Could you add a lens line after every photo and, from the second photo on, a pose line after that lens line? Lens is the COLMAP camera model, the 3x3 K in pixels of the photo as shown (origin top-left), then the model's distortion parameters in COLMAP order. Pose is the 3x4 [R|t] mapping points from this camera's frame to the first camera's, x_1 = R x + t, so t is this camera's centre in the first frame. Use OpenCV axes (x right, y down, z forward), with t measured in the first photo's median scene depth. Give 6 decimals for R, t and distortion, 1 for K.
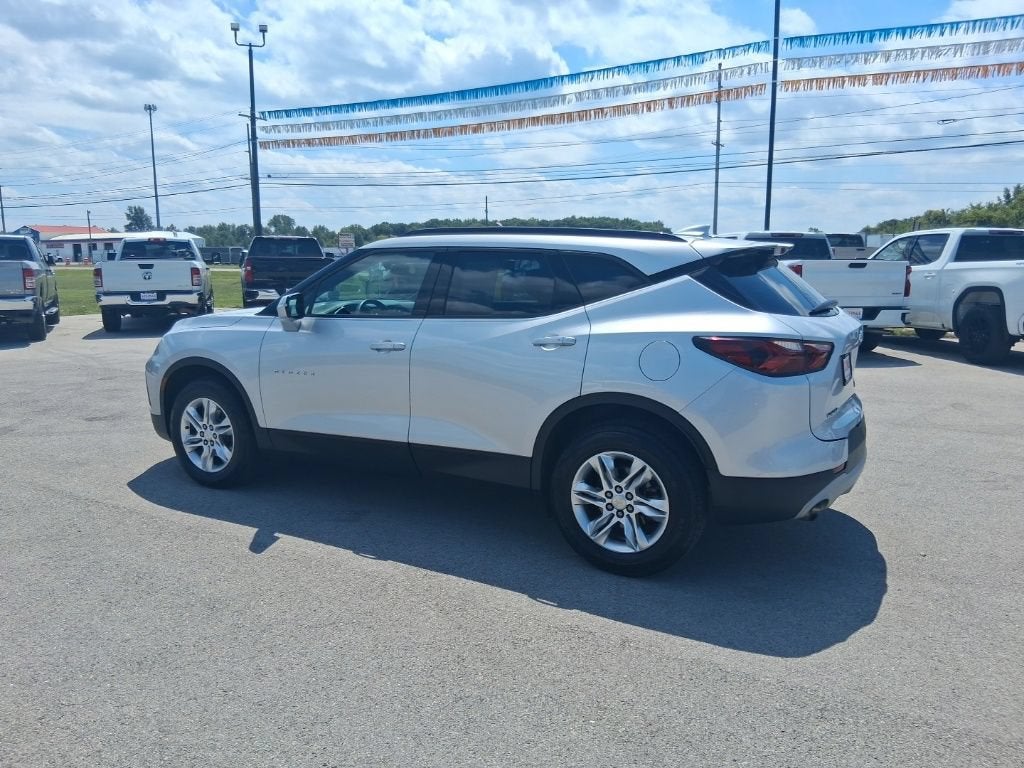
lens RADIAL K [[781.0, 0, 505.2], [0, 781.0, 386.0], [0, 0, 1]] dist [0.081042, -0.141945]
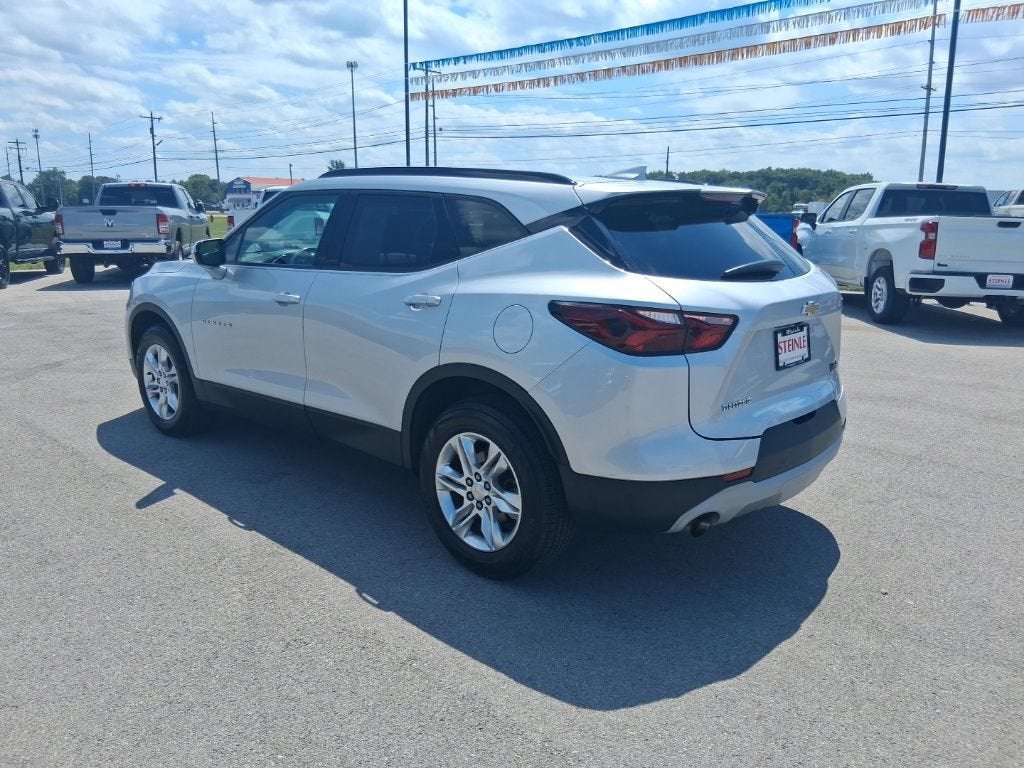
lens RADIAL K [[781.0, 0, 503.7], [0, 781.0, 378.2], [0, 0, 1]] dist [0.081042, -0.141945]
pose [[0.973248, 0.059649, -0.221877, 0.286342], [-0.049159, 0.997410, 0.052510, -0.017515], [0.224435, -0.040198, 0.973660, 0.144768]]
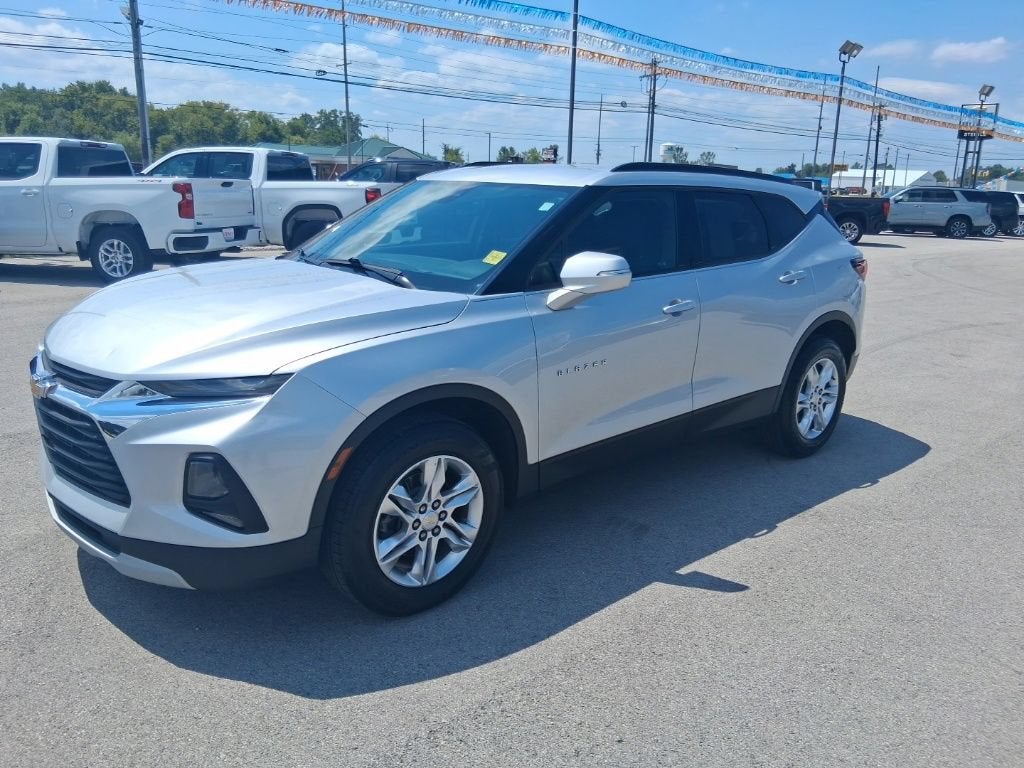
lens RADIAL K [[781.0, 0, 519.1], [0, 781.0, 368.9], [0, 0, 1]] dist [0.081042, -0.141945]
pose [[0.313540, -0.211043, 0.925826, -0.937181], [0.121606, 0.975886, 0.181272, -0.149512], [-0.941756, 0.055750, 0.331643, 0.828303]]
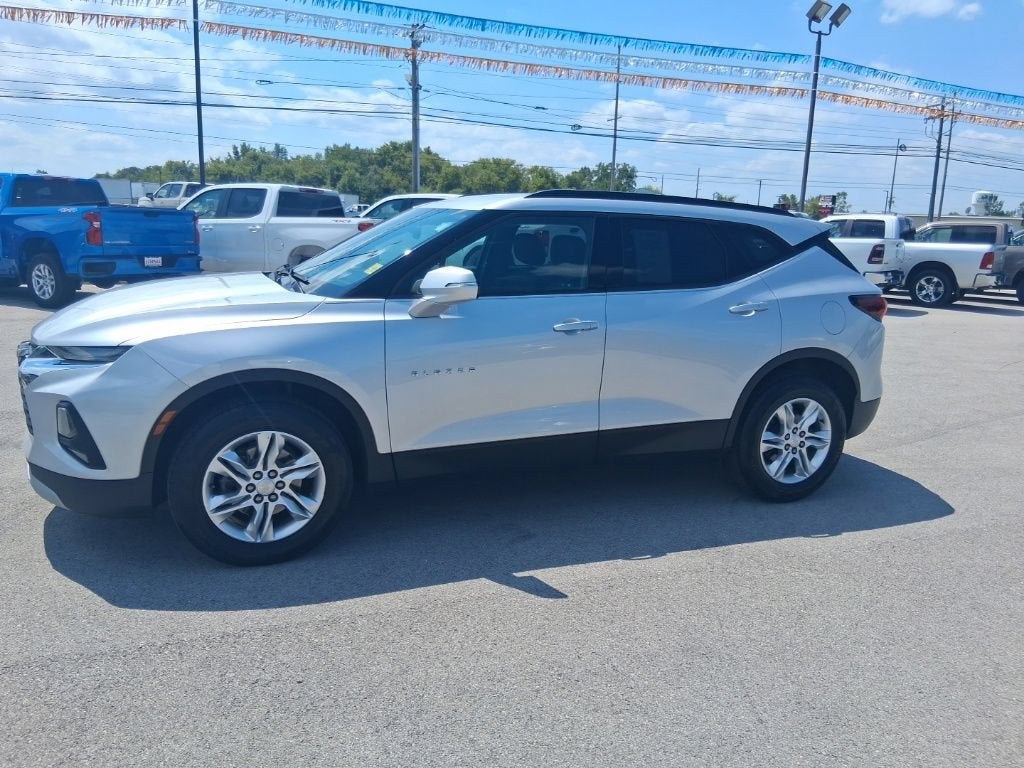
lens RADIAL K [[781.0, 0, 520.2], [0, 781.0, 379.4], [0, 0, 1]] dist [0.081042, -0.141945]
pose [[0.613620, -0.132559, 0.778395, -0.819551], [0.089145, 0.991135, 0.098514, -0.078198], [-0.784554, 0.008940, 0.619997, 0.475766]]
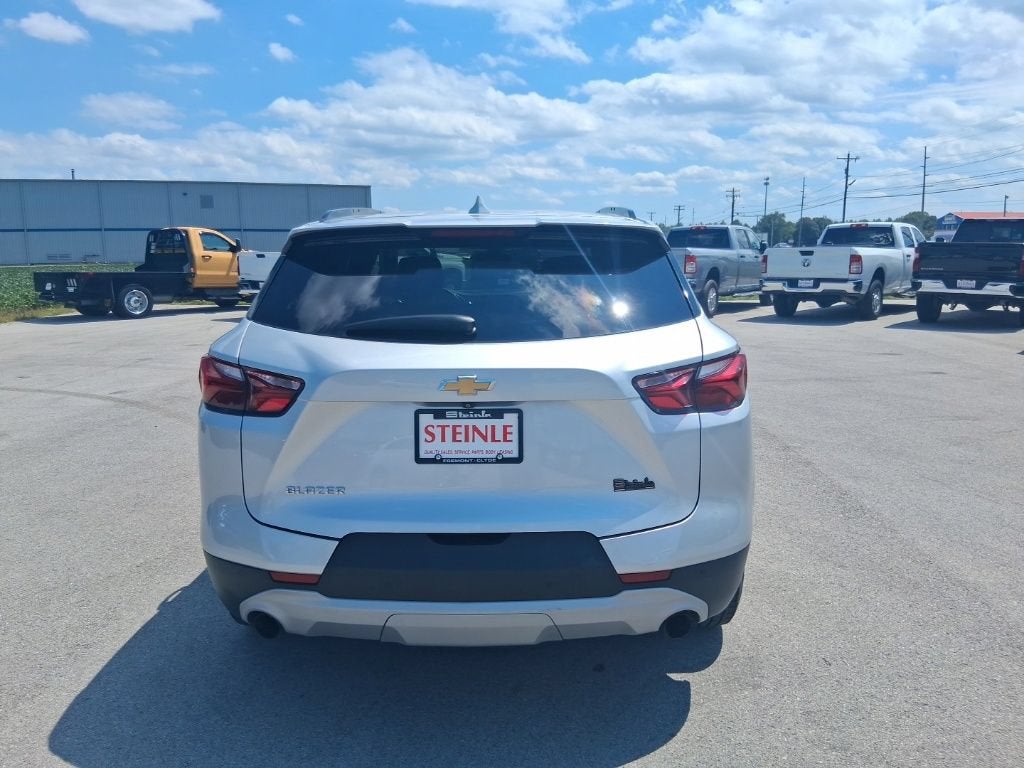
lens RADIAL K [[781.0, 0, 507.2], [0, 781.0, 376.6], [0, 0, 1]] dist [0.081042, -0.141945]
pose [[0.479711, 0.141714, -0.865907, 0.808017], [-0.137120, 0.986854, 0.085544, -0.103598], [0.866646, 0.077696, 0.492837, 0.647029]]
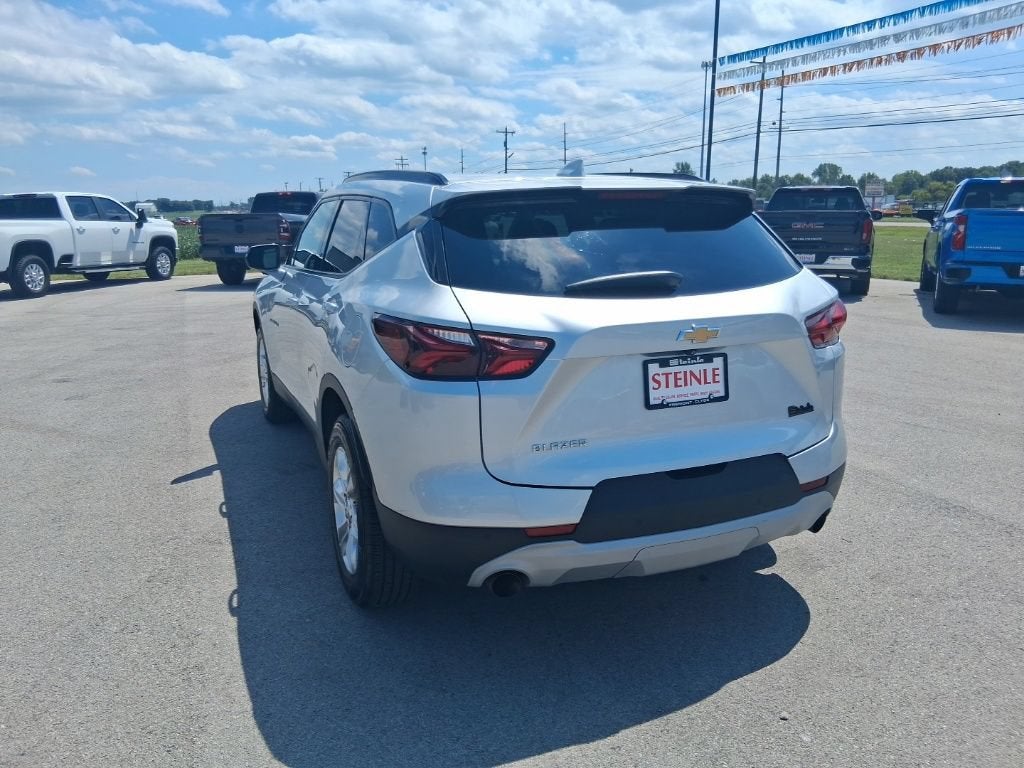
lens RADIAL K [[781.0, 0, 505.8], [0, 781.0, 379.3], [0, 0, 1]] dist [0.081042, -0.141945]
pose [[0.792036, 0.123124, -0.597929, 0.603171], [-0.092835, 0.992351, 0.081370, -0.055116], [0.603375, -0.008939, 0.797408, 0.361260]]
